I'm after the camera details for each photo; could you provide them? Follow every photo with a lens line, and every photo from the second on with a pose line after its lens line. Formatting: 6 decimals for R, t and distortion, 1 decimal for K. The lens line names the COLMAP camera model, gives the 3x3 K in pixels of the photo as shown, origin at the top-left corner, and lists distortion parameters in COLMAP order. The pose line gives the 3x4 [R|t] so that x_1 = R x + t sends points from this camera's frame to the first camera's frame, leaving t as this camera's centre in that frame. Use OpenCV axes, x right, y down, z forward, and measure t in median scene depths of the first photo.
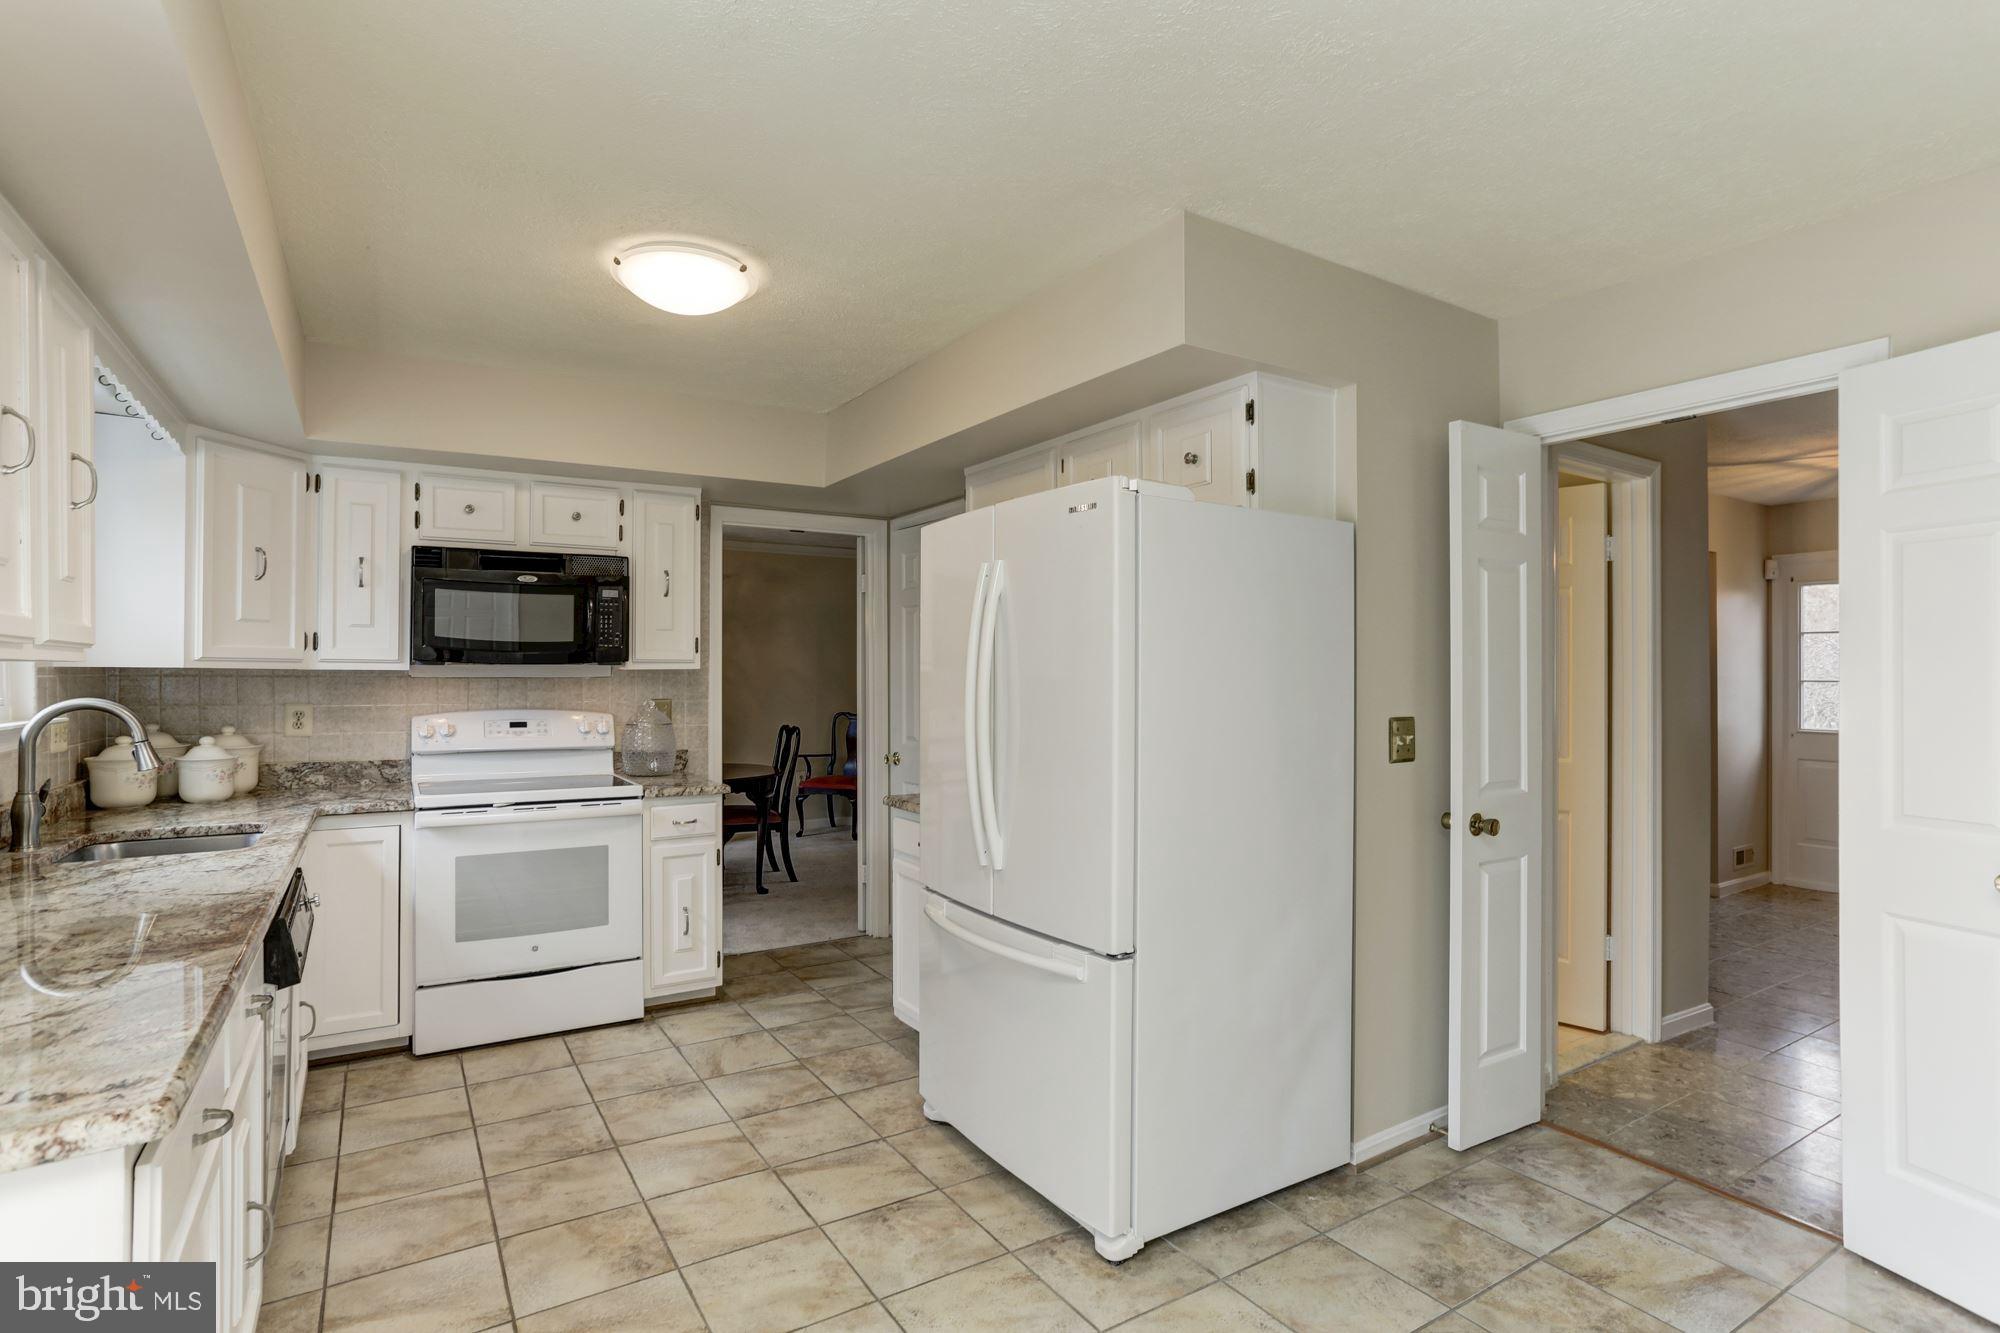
lens RADIAL K [[988.2, 0, 998.6], [0, 988.2, 669.6], [0, 0, 1]] dist [-0.024772, 0.008800]
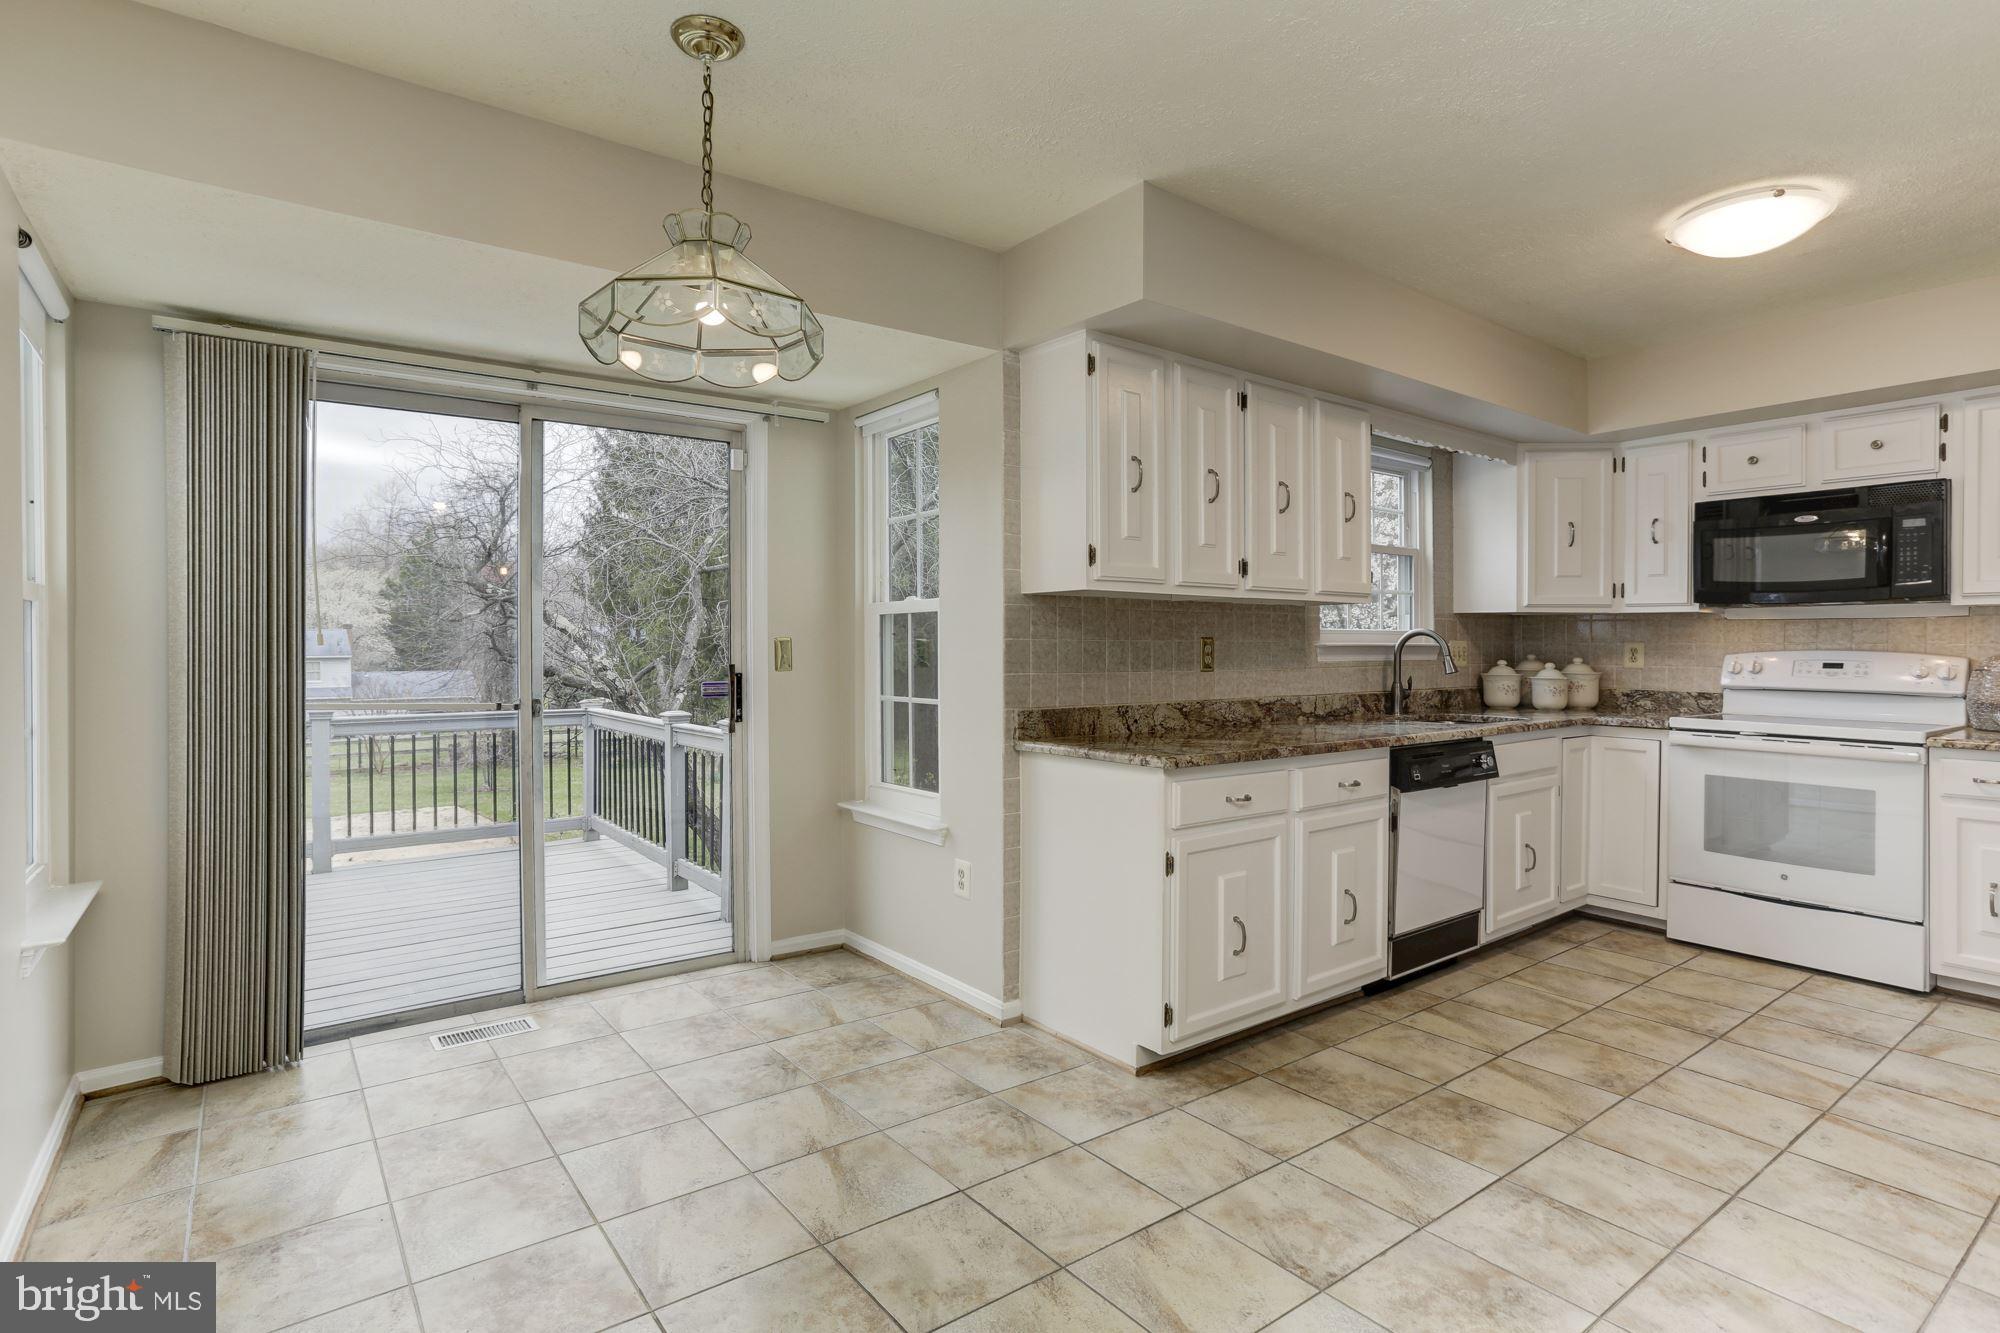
lens RADIAL K [[988.2, 0, 981.0], [0, 988.2, 637.0], [0, 0, 1]] dist [-0.024772, 0.008800]
pose [[0.075366, -0.006986, -0.997131, 0.489159], [0.000280, 0.999976, -0.006985, 0.038927], [0.997156, 0.000248, 0.075366, 0.081224]]
